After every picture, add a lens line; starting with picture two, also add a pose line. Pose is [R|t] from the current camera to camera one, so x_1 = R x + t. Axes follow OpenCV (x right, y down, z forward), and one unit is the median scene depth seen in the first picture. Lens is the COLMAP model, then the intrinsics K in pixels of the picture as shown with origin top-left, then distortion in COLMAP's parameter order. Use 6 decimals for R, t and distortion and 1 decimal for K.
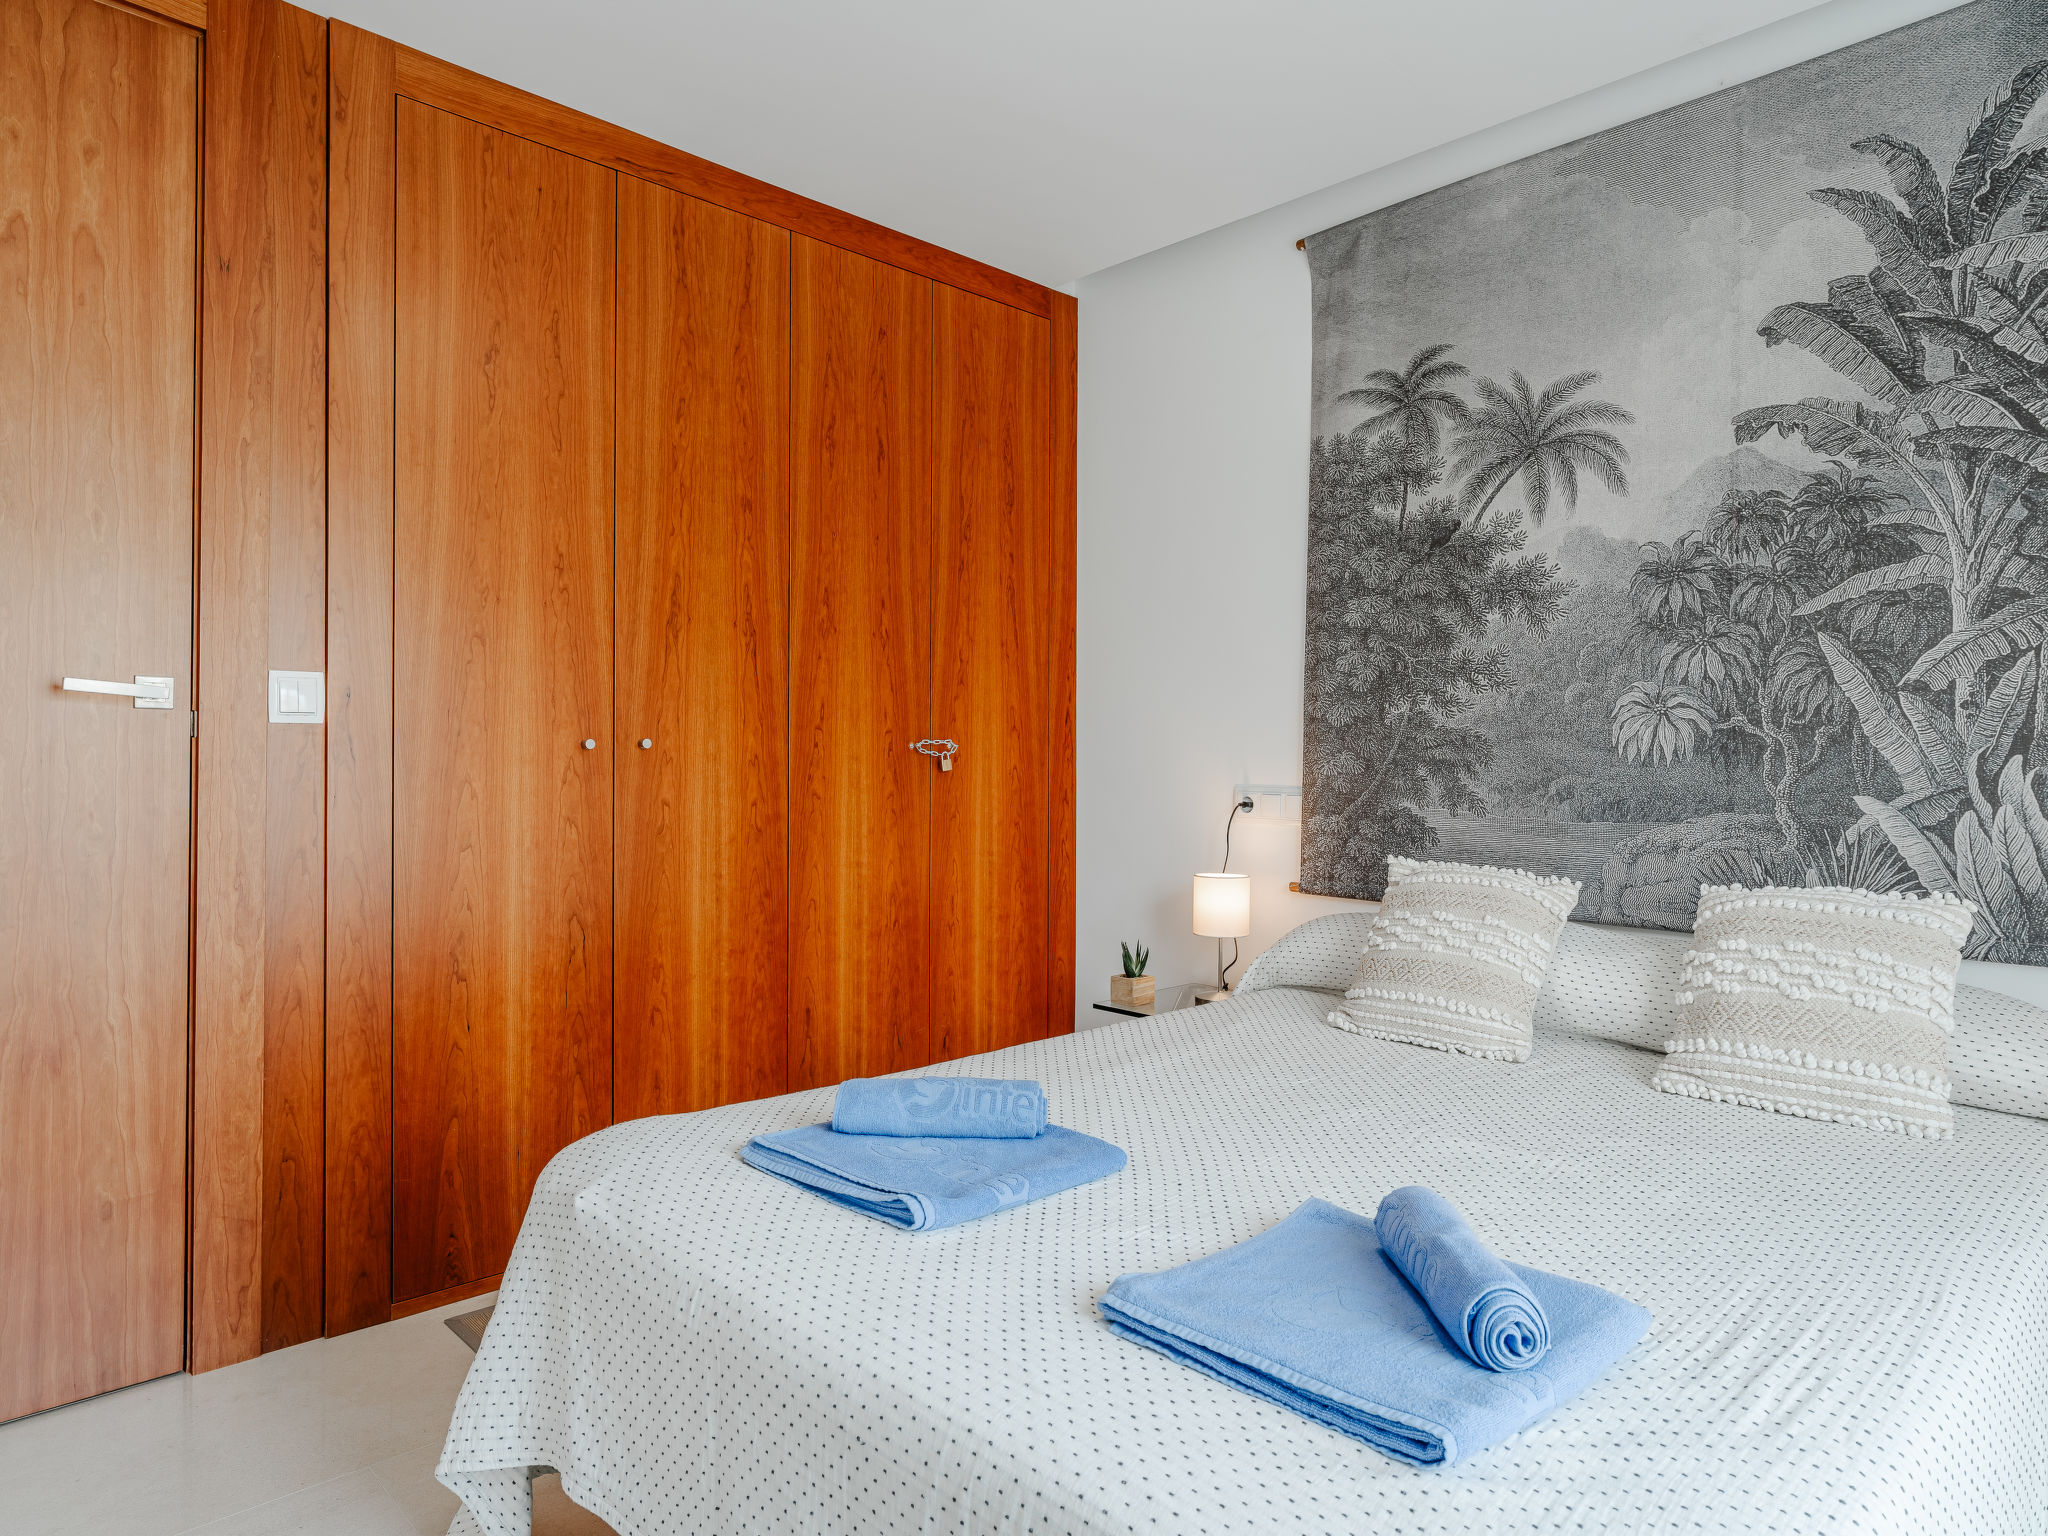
lens RADIAL K [[1261.7, 0, 1018.0], [0, 1261.7, 757.0], [0, 0, 1]] dist [-0.014122, 0.014245]
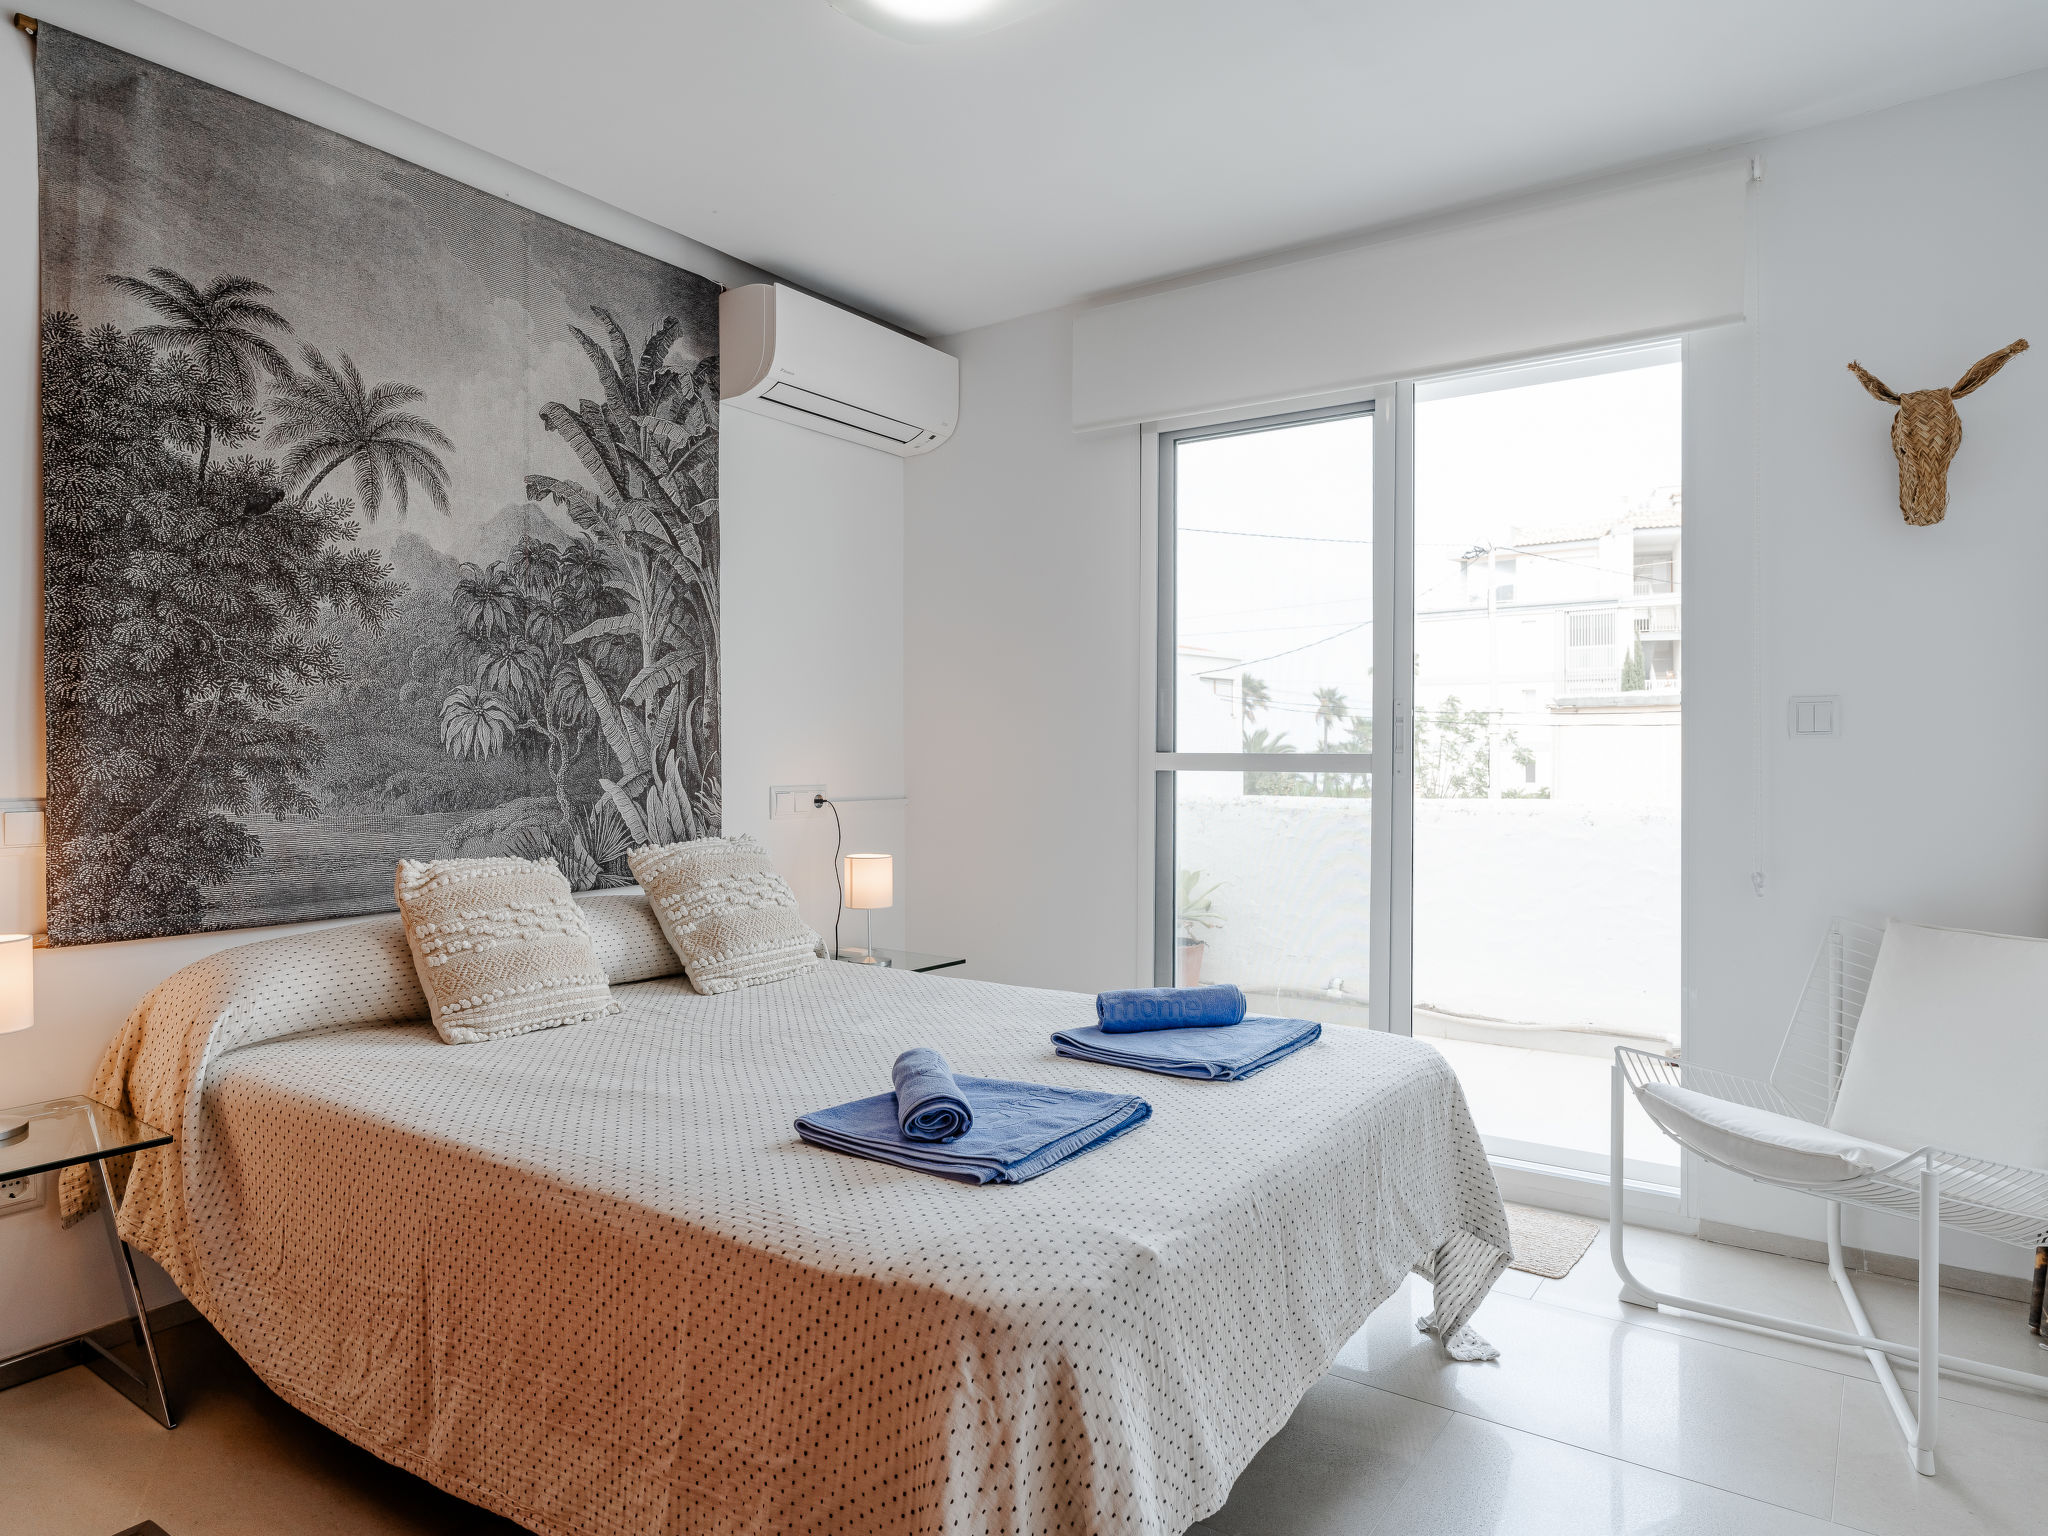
lens RADIAL K [[1262.2, 0, 1012.1], [0, 1262.2, 755.3], [0, 0, 1]] dist [-0.002708, 0.002764]
pose [[-0.200286, -0.009467, 0.979692, -0.697128], [0.003649, 0.999939, 0.010408, -0.007221], [-0.979731, 0.005659, -0.200240, 0.734807]]
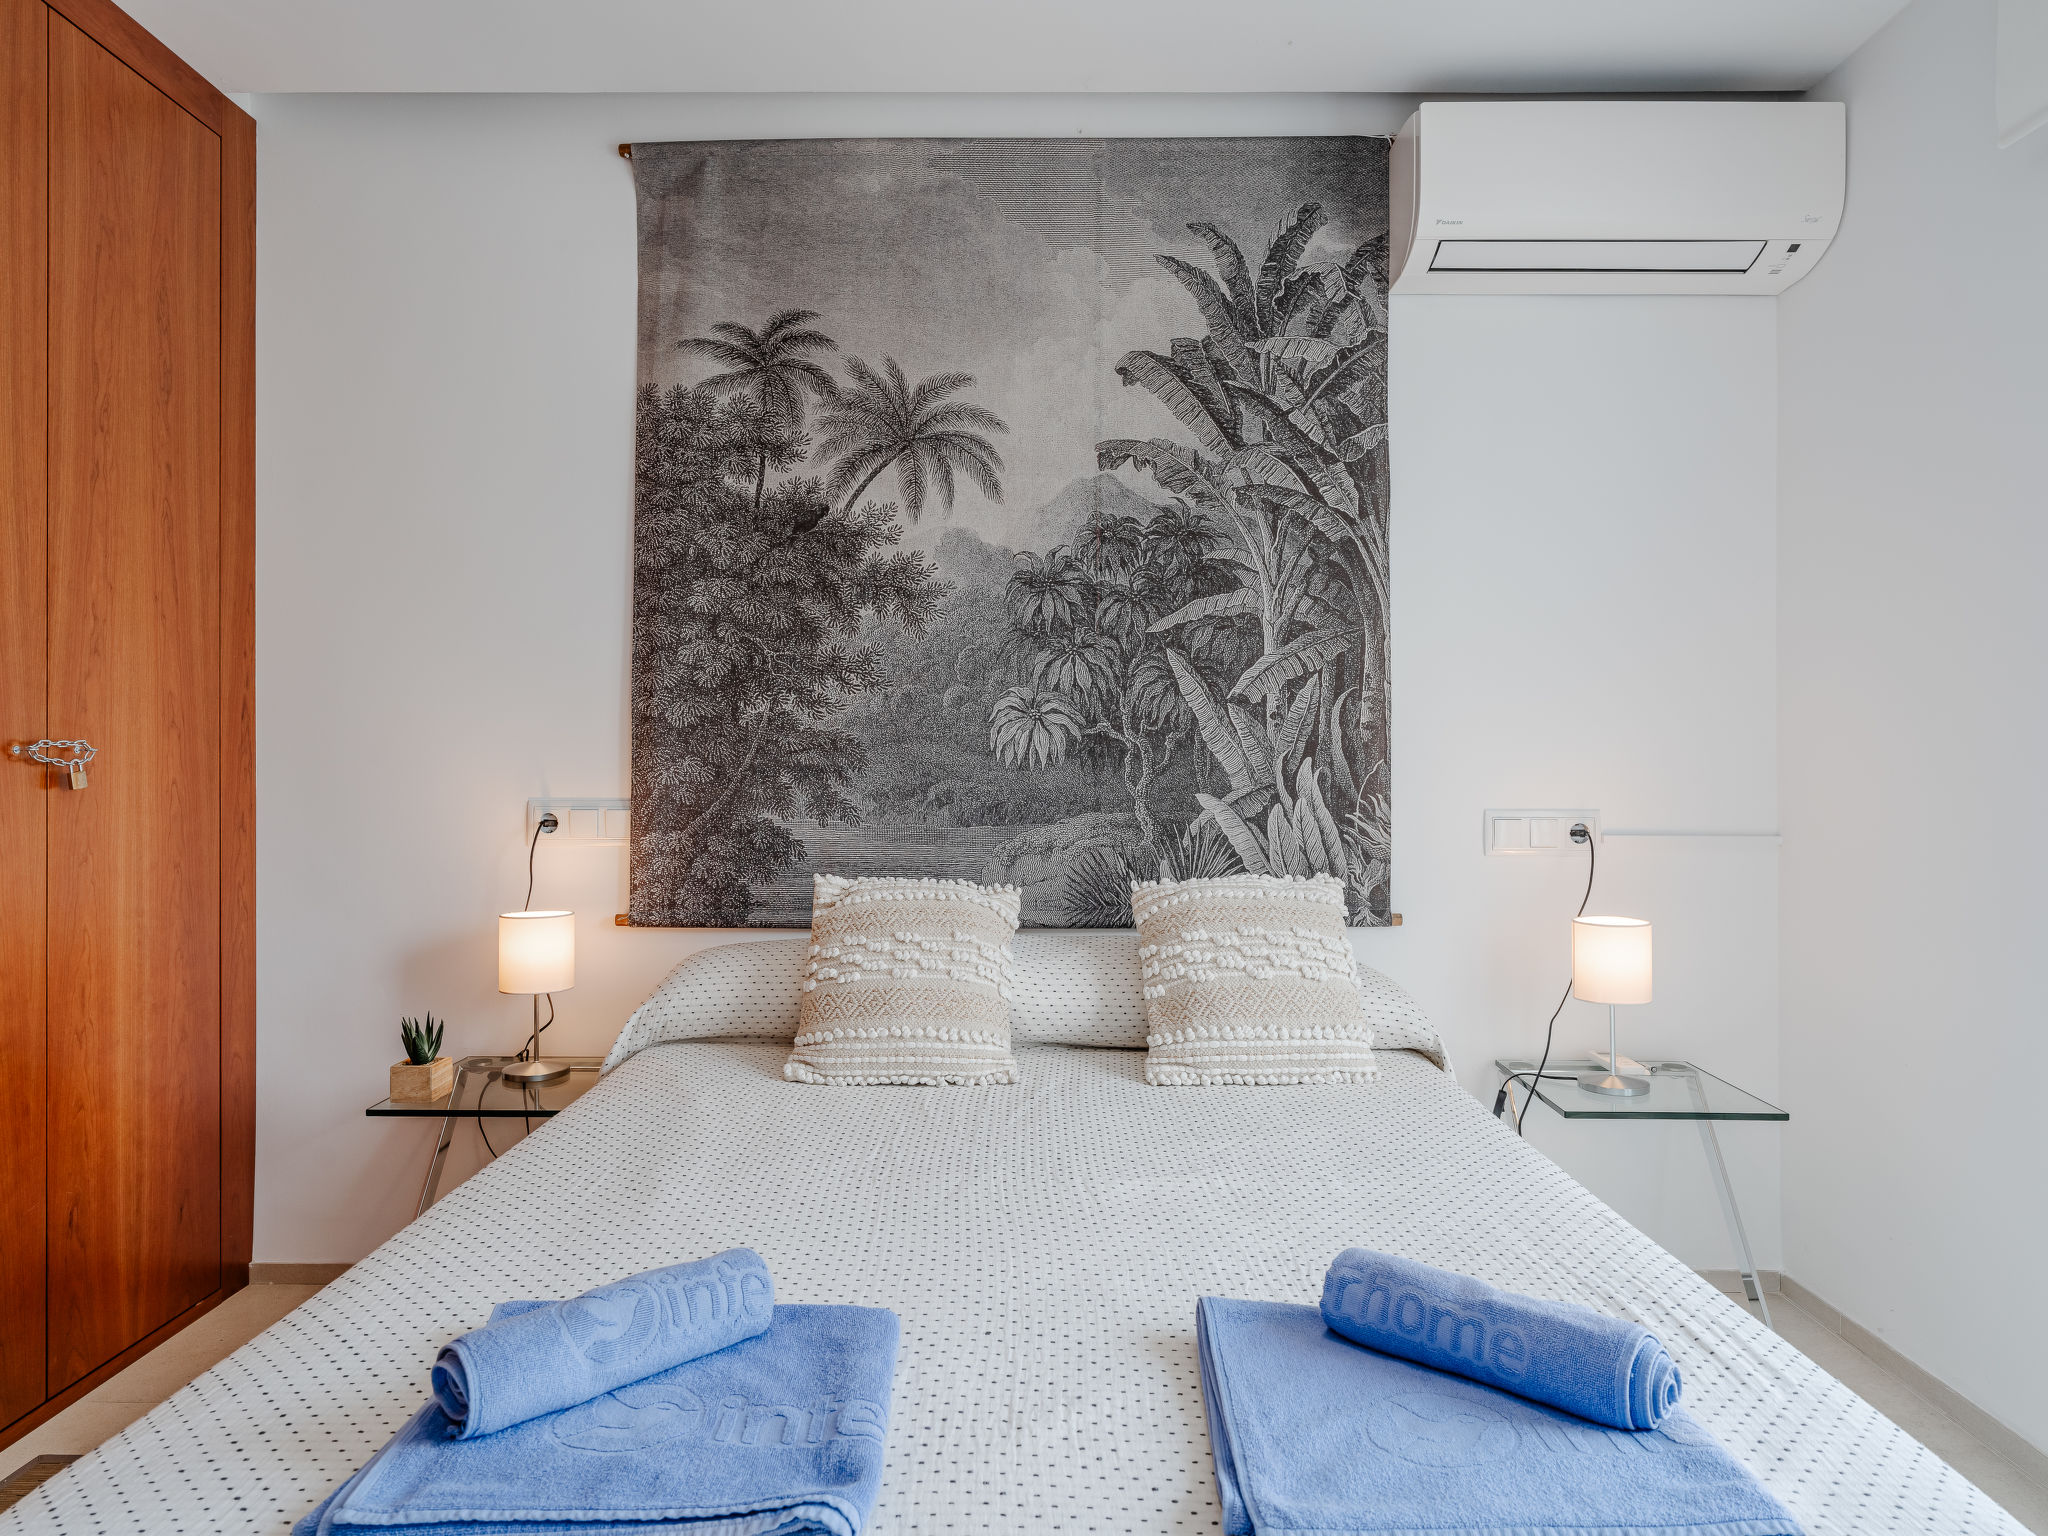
lens RADIAL K [[1261.7, 0, 1018.0], [0, 1261.7, 757.0], [0, 0, 1]] dist [-0.014122, 0.014245]
pose [[0.690935, -0.002095, 0.722914, -0.241522], [0.006666, 0.999972, -0.003473, 0.000467], [-0.722886, 0.007219, 0.690929, 0.287608]]
